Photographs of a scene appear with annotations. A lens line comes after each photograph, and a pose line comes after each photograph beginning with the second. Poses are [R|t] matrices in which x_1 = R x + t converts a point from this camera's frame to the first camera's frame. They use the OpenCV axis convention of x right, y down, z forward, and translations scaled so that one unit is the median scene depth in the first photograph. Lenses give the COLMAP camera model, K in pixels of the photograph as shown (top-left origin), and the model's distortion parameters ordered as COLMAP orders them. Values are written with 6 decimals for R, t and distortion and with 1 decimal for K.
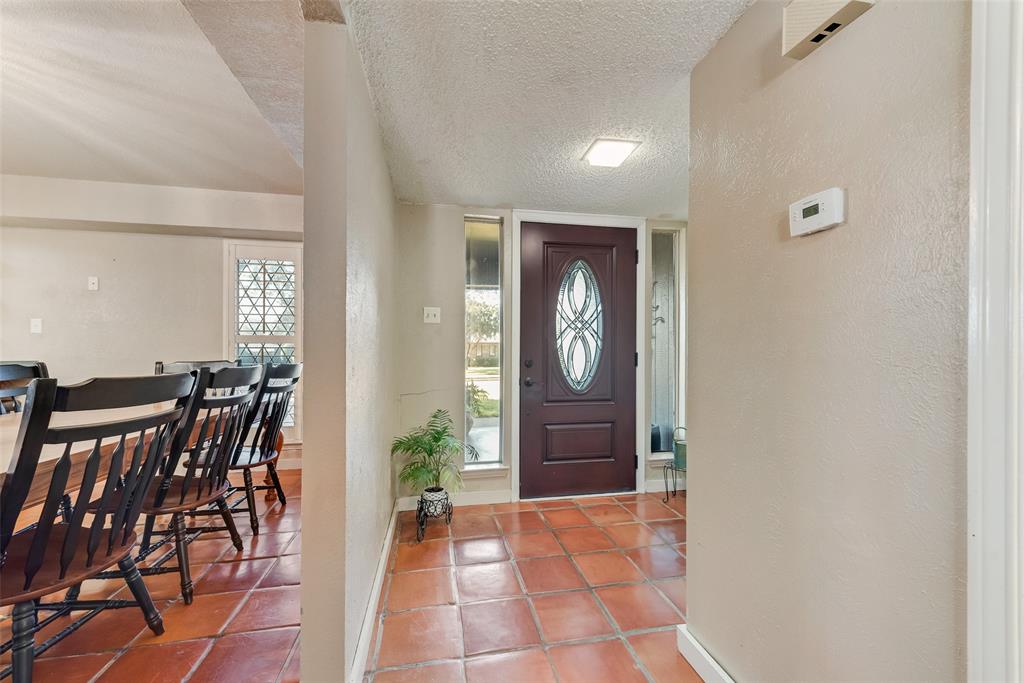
lens RADIAL K [[402.0, 0, 510.9], [0, 402.0, 345.1], [0, 0, 1]] dist [0.006450, -0.000402]
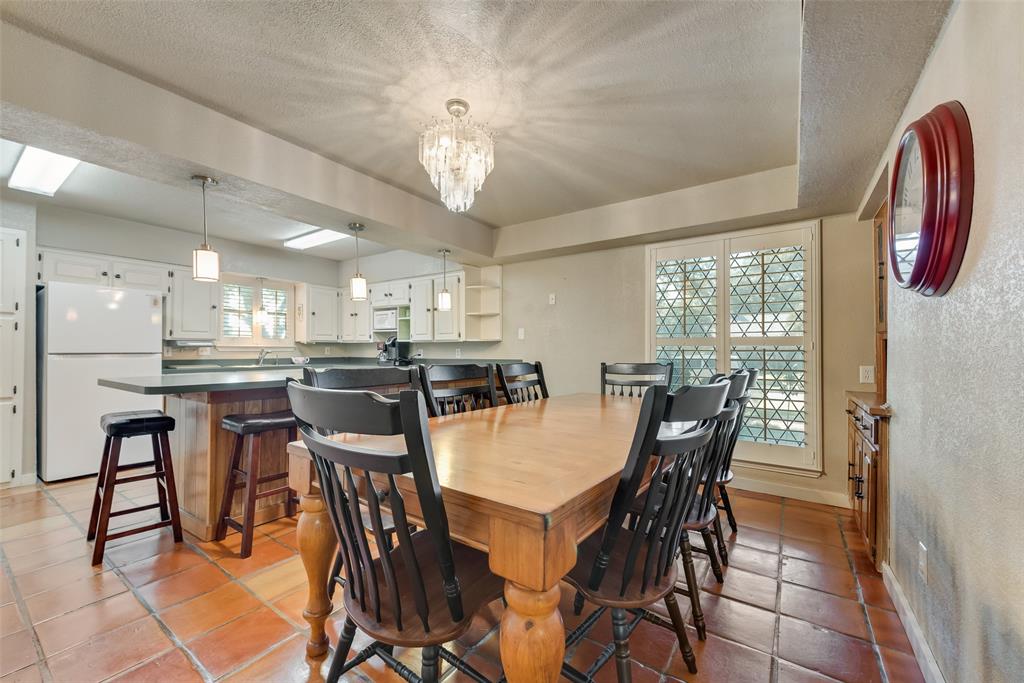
lens RADIAL K [[402.0, 0, 510.9], [0, 402.0, 345.1], [0, 0, 1]] dist [0.006450, -0.000402]
pose [[0.695762, -0.007992, -0.718228, -0.232871], [0.003351, 0.999963, -0.007880, -0.000371], [0.718265, 0.003076, 0.695763, 0.041976]]
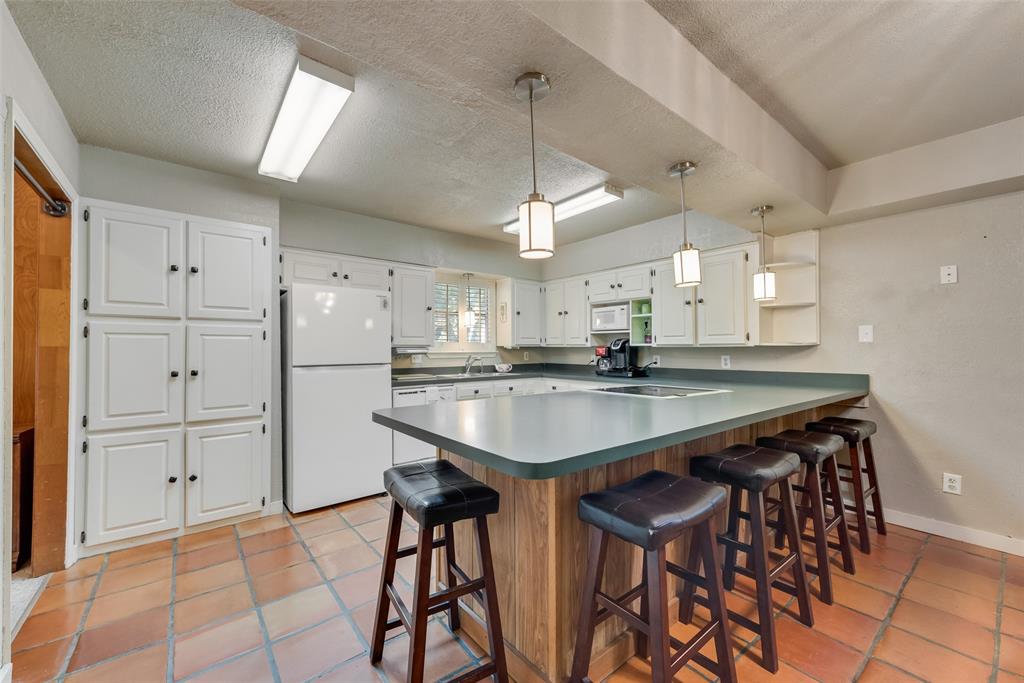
lens RADIAL K [[402.0, 0, 510.9], [0, 402.0, 345.1], [0, 0, 1]] dist [0.006450, -0.000402]
pose [[0.457701, -0.009860, -0.889051, -0.757627], [0.010455, 0.999929, -0.005707, -0.027047], [0.889044, -0.006683, 0.457772, -0.061074]]
